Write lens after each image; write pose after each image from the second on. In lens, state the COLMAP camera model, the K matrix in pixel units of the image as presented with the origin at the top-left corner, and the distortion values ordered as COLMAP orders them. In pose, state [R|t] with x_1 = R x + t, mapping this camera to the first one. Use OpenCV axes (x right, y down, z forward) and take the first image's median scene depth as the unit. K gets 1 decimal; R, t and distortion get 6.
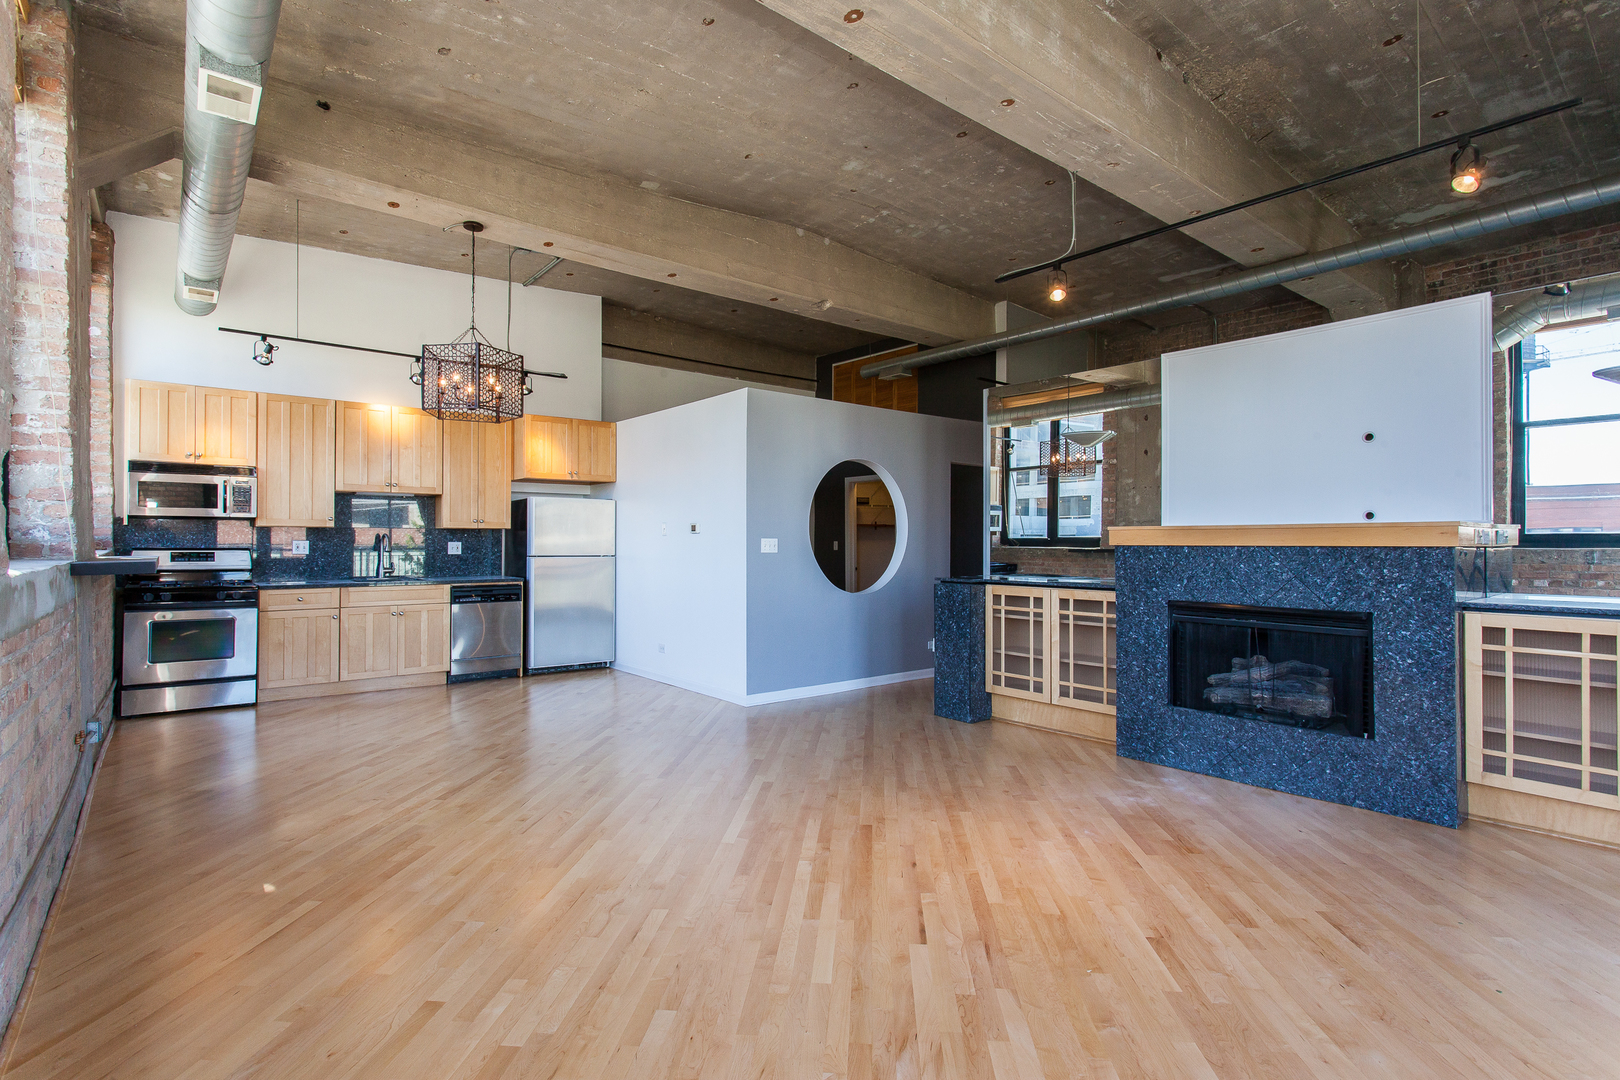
lens RADIAL K [[784.7, 0, 811.1], [0, 784.7, 536.9], [0, 0, 1]] dist [0.008300, 0.000871]
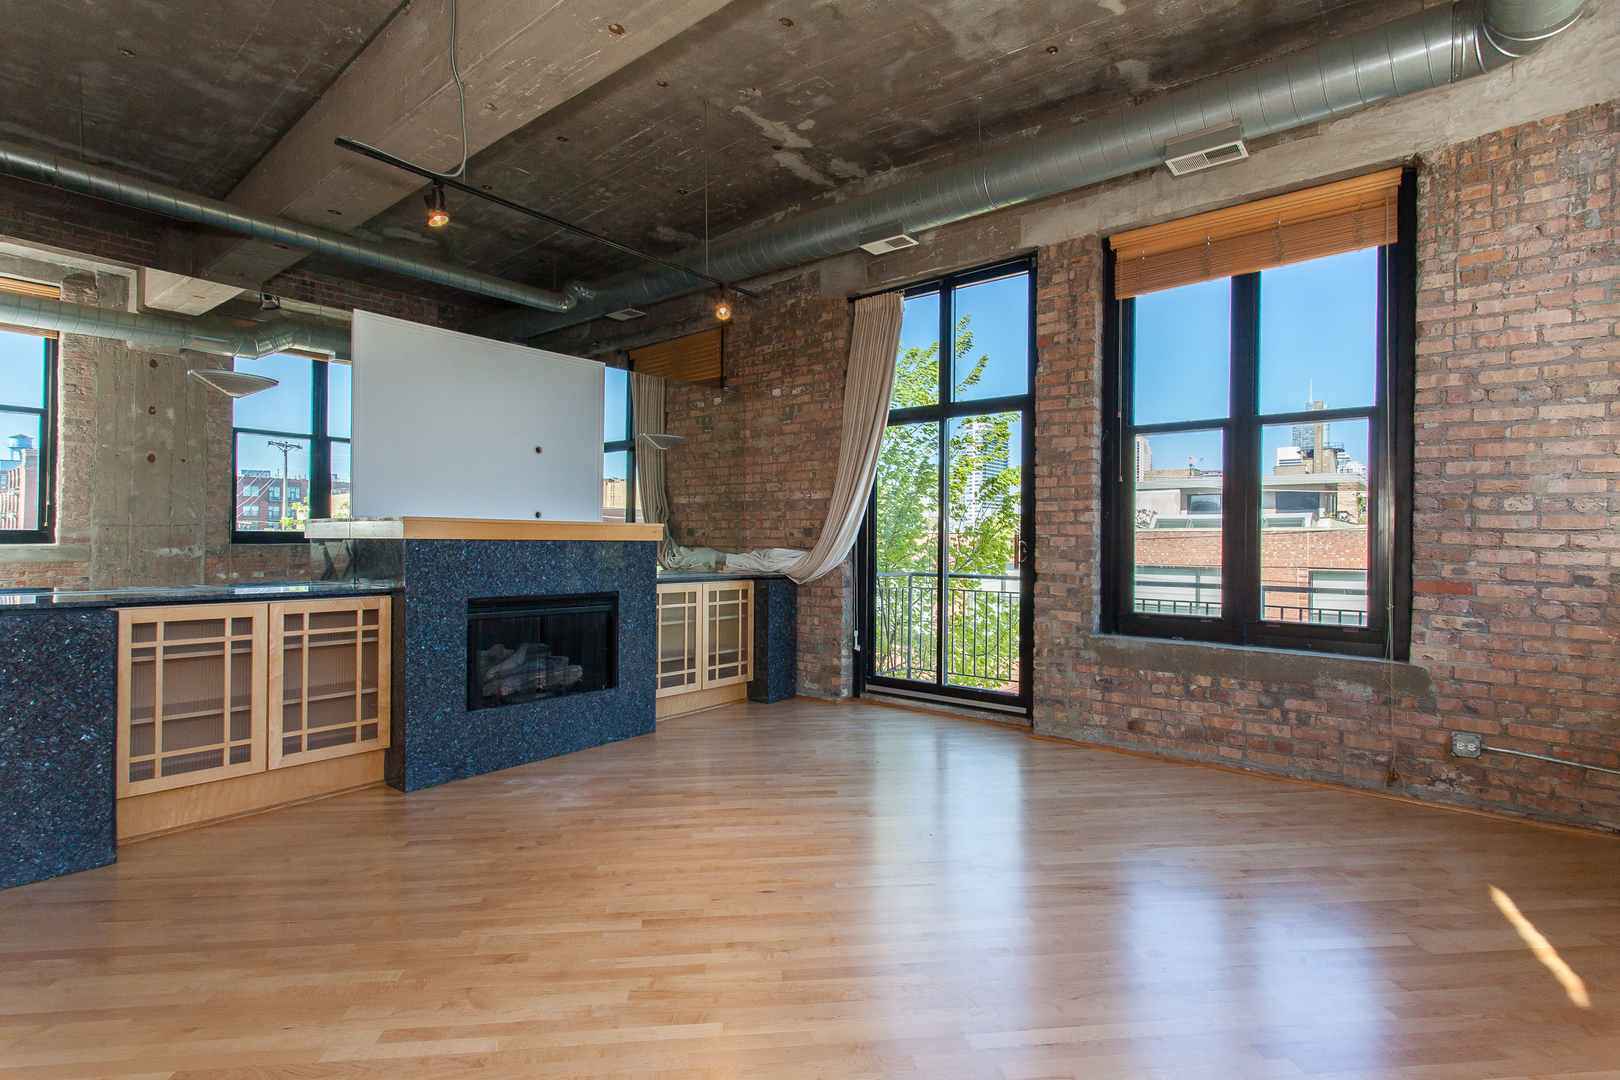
lens RADIAL K [[784.7, 0, 810.3], [0, 784.7, 541.7], [0, 0, 1]] dist [0.008300, 0.000871]
pose [[-0.186397, -0.000816, 0.982474, -0.493221], [-0.012559, 0.999920, -0.001552, 0.009446], [-0.982394, -0.012628, -0.186393, 0.724616]]
